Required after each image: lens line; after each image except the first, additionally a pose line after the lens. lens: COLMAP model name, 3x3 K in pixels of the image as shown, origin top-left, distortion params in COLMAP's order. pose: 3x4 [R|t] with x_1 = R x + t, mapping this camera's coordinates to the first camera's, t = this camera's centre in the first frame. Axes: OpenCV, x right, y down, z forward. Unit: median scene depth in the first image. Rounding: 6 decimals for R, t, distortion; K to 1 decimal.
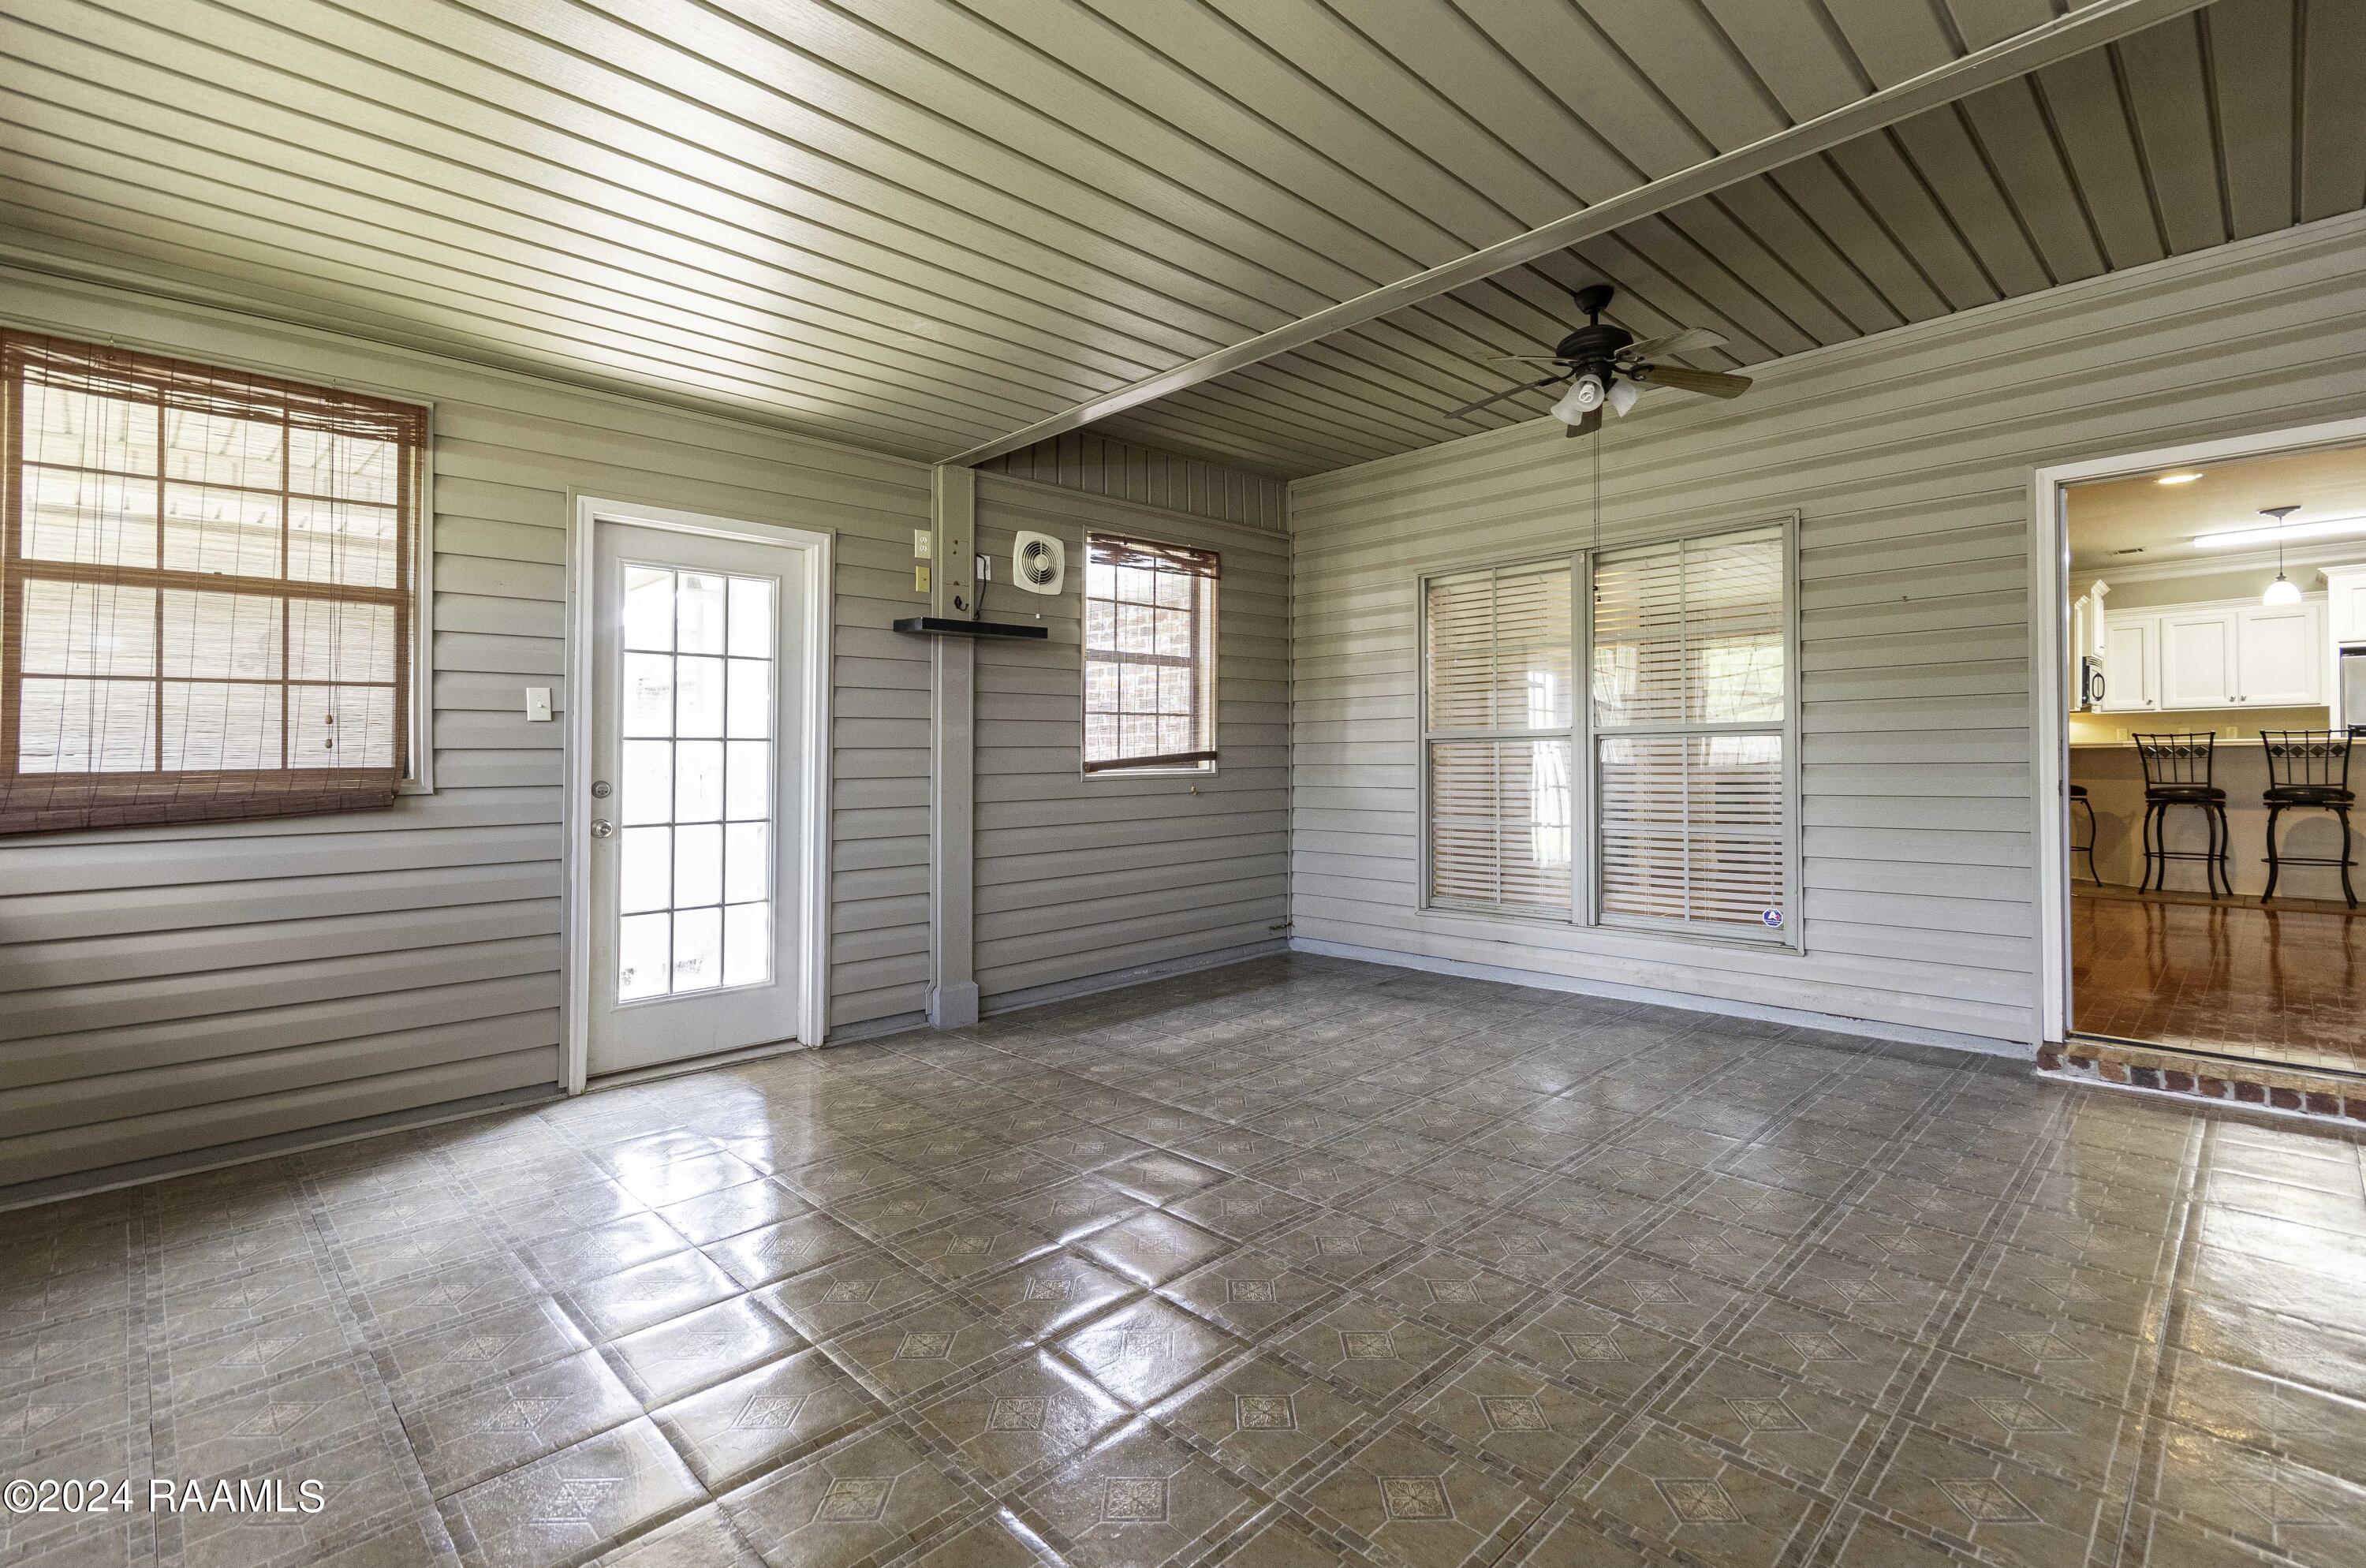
lens RADIAL K [[1062.9, 0, 1193.0], [0, 1062.9, 785.9], [0, 0, 1]] dist [0.002879, 0.000405]
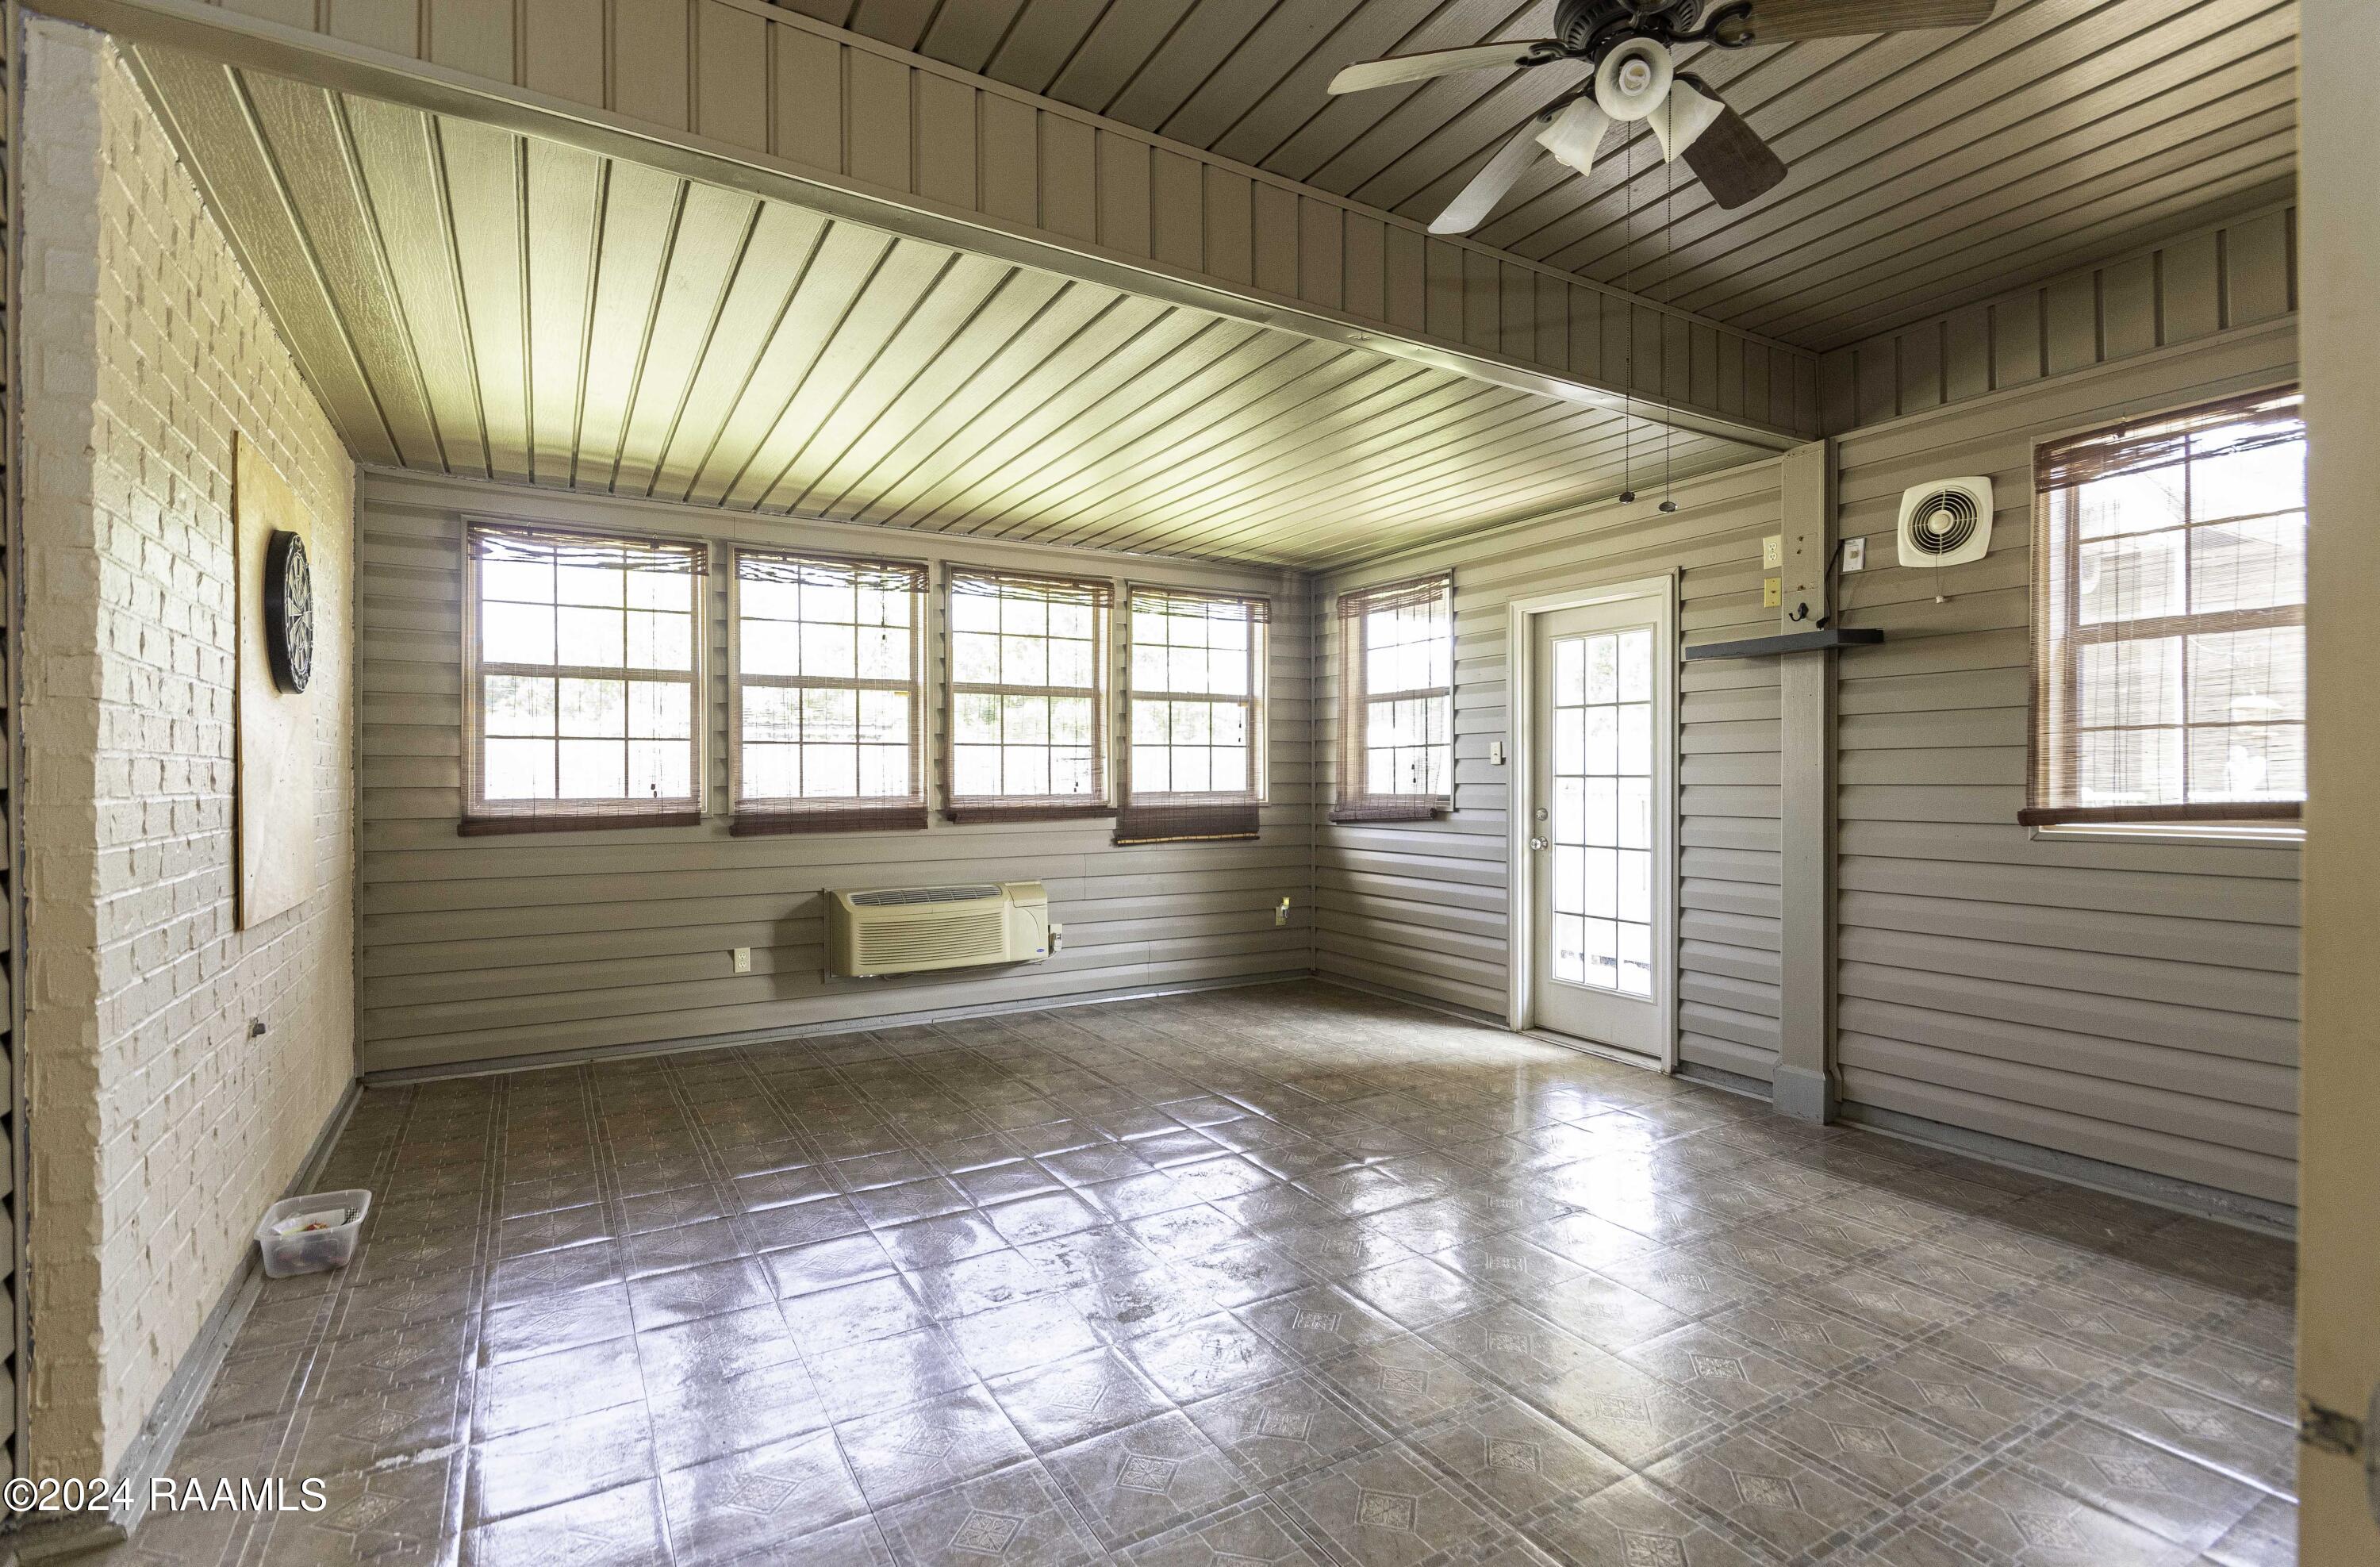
lens RADIAL K [[1114.7, 0, 1189.6], [0, 1114.7, 790.0], [0, 0, 1]] dist [-0.001803, -0.001379]
pose [[-0.246455, 0.016076, -0.969021, 0.845547], [-0.023657, 0.999465, 0.022598, -0.044609], [0.968865, 0.028493, -0.245943, 0.847278]]
